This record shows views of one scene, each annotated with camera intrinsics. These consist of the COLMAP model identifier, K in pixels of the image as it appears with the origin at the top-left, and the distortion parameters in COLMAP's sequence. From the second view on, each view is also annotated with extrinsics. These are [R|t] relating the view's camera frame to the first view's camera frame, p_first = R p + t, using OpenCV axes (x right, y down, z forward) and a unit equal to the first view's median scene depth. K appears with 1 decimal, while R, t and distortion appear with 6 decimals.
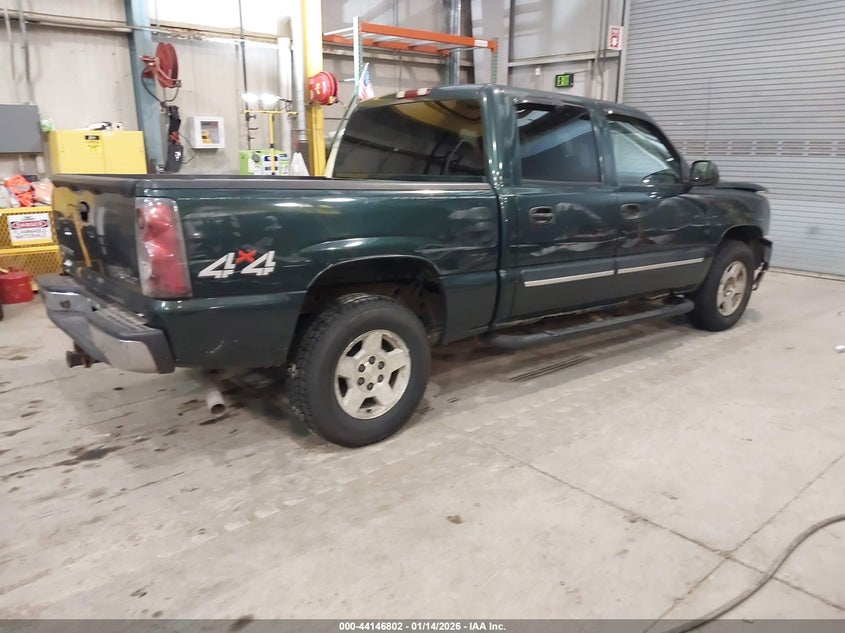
lens RADIAL K [[646.9, 0, 424.1], [0, 646.9, 313.2], [0, 0, 1]] dist [0.025059, 0.000731]
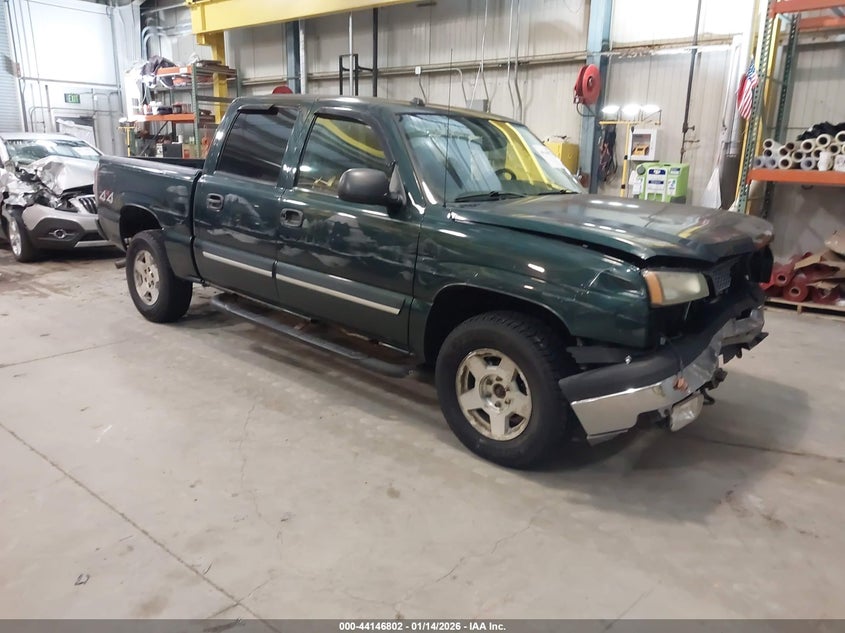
lens RADIAL K [[646.9, 0, 423.6], [0, 646.9, 315.3], [0, 0, 1]] dist [0.025059, 0.000731]
pose [[0.192909, 0.251406, -0.948463, 1.105943], [-0.279728, 0.940598, 0.192427, -0.222604], [0.940499, 0.228190, 0.251775, 0.845841]]
